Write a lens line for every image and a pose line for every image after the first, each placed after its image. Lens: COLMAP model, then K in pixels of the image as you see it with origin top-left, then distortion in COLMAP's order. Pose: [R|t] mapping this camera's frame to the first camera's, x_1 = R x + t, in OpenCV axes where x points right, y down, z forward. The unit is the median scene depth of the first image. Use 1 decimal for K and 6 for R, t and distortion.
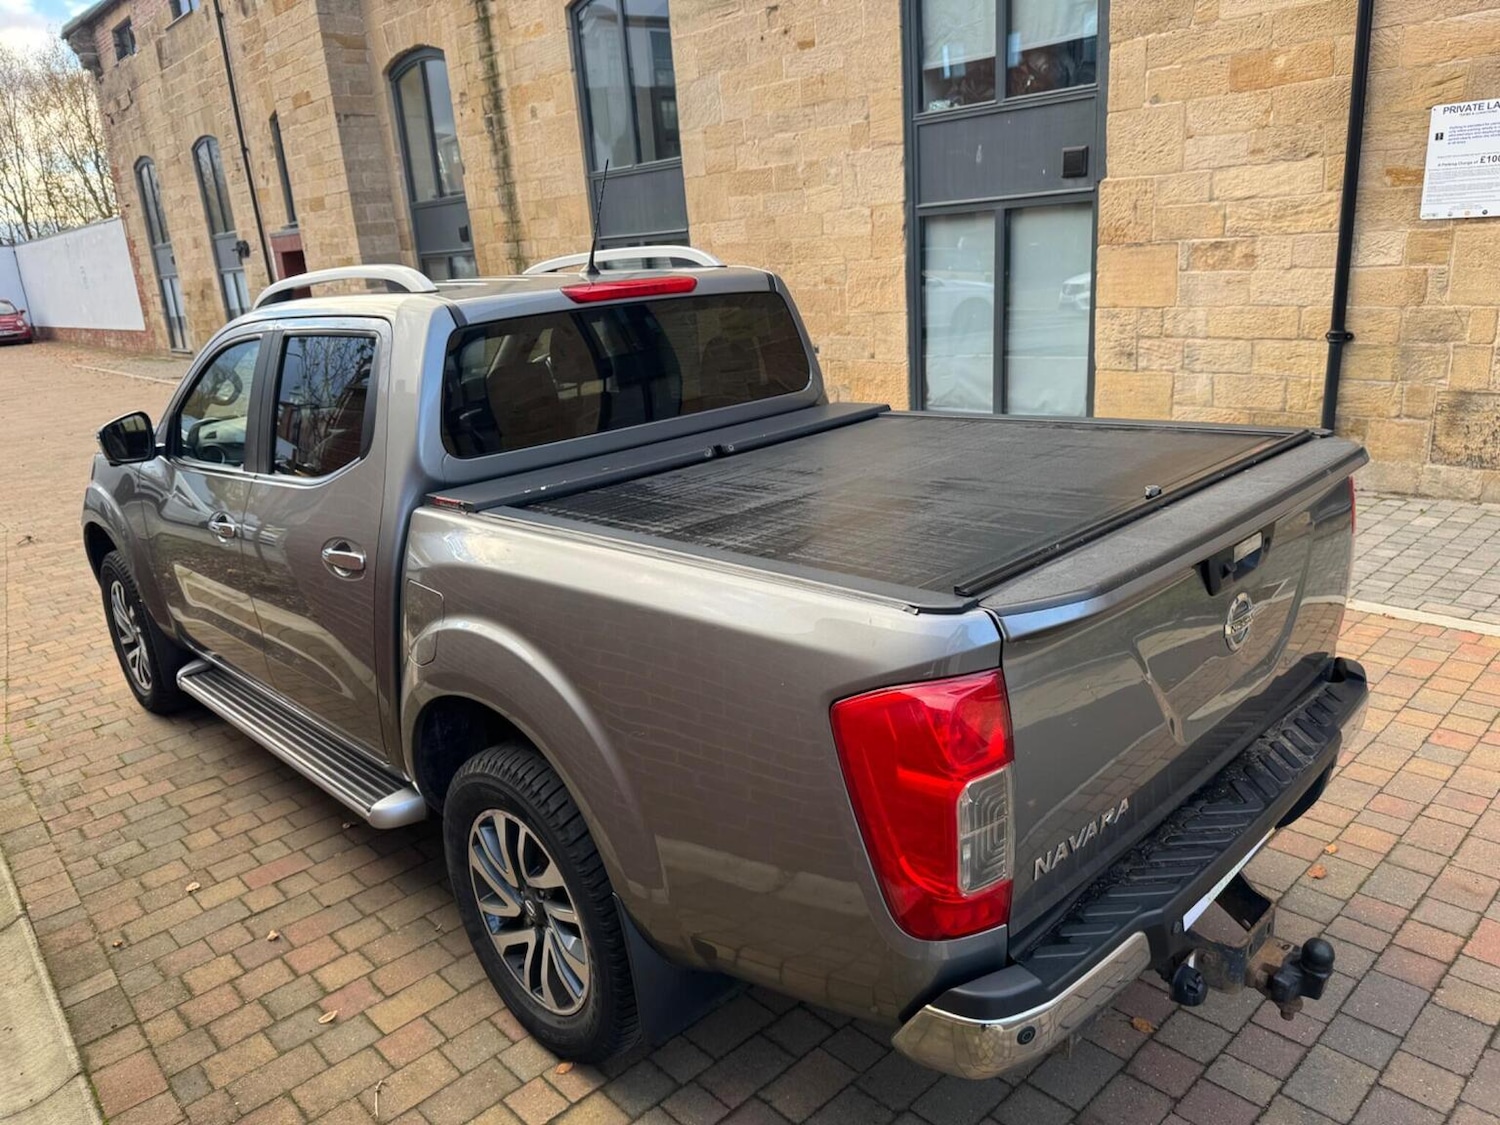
lens RADIAL K [[1062.8, 0, 764.0], [0, 1062.8, 567.7], [0, 0, 1]] dist [0.005142, -0.008838]
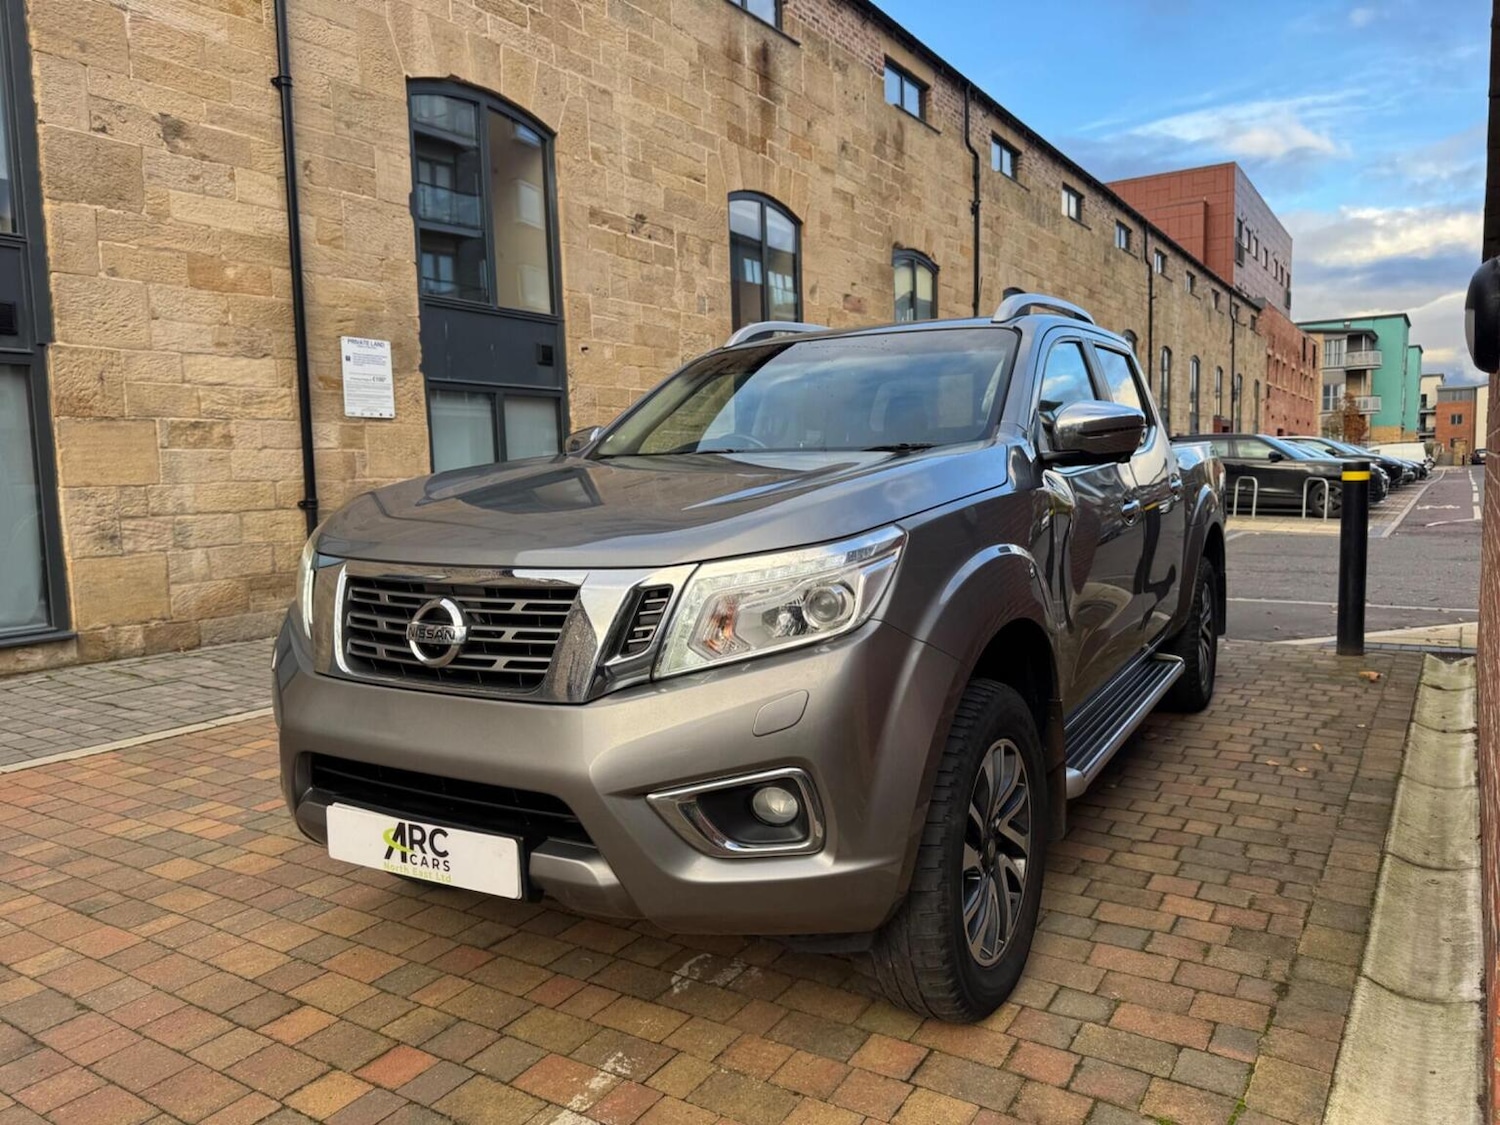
lens RADIAL K [[1057.7, 0, 757.8], [0, 1057.7, 558.4], [0, 0, 1]] dist [0.031555, -0.039830]
pose [[-0.254368, -0.014441, 0.967000, -0.725593], [0.320529, 0.942116, 0.098384, -0.110365], [-0.912446, 0.334977, -0.235016, 0.804811]]
